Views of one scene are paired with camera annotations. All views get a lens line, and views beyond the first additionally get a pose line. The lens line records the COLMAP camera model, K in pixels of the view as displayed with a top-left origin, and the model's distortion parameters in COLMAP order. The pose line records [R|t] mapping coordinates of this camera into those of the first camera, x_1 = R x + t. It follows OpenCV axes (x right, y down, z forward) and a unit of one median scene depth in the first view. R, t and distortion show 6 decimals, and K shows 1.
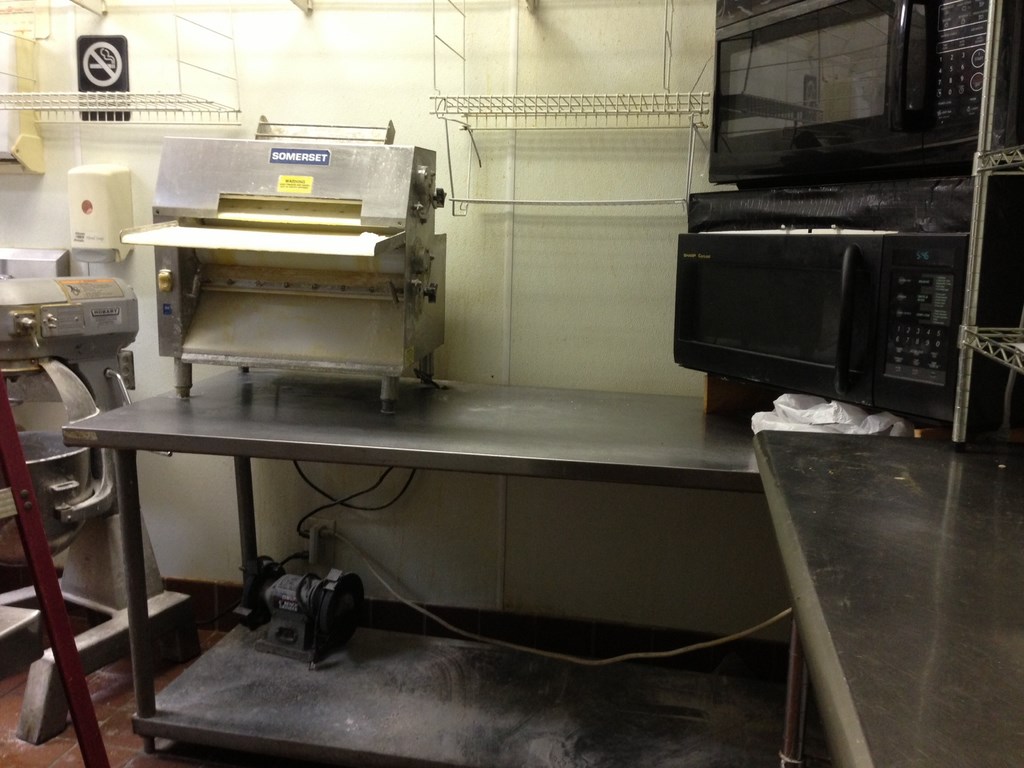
lens RADIAL K [[954.6, 0, 517.3], [0, 954.6, 397.2], [0, 0, 1]] dist [0.137263, -0.203119]
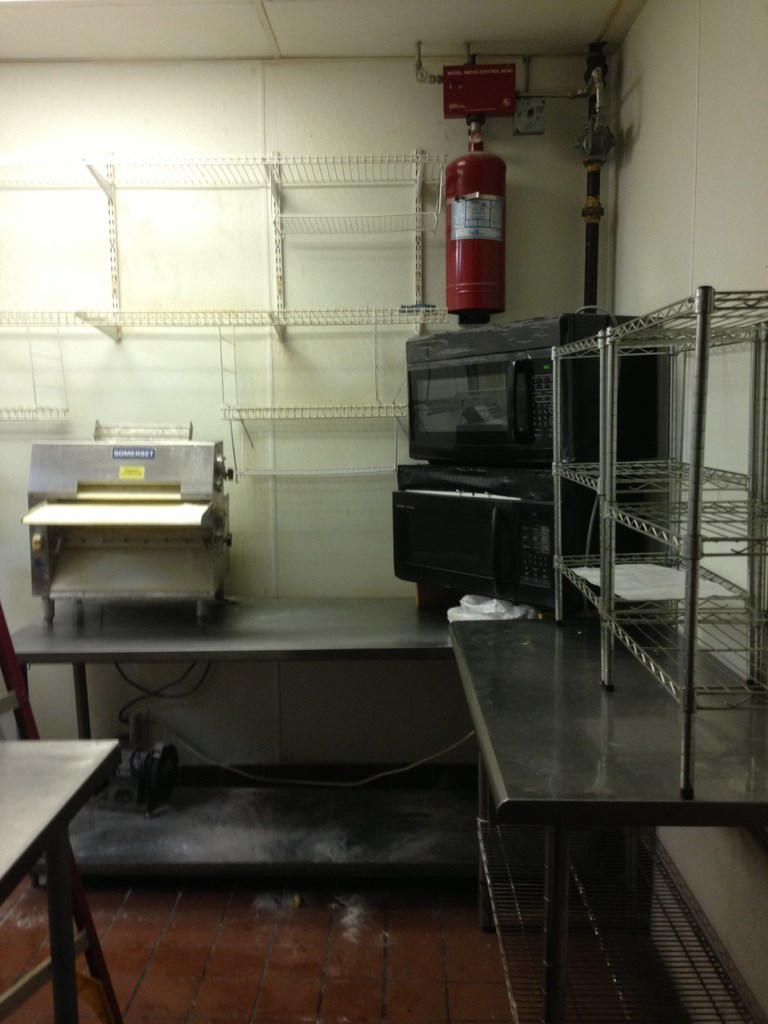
lens RADIAL K [[917.8, 0, 384.0], [0, 917.8, 512.0], [0, 0, 1]] dist [0.074989, -0.154664]
pose [[0.984184, -0.052520, 0.169185, -0.090767], [0.065733, 0.995129, -0.073466, -0.032495], [-0.164503, 0.083425, 0.982842, -0.412417]]
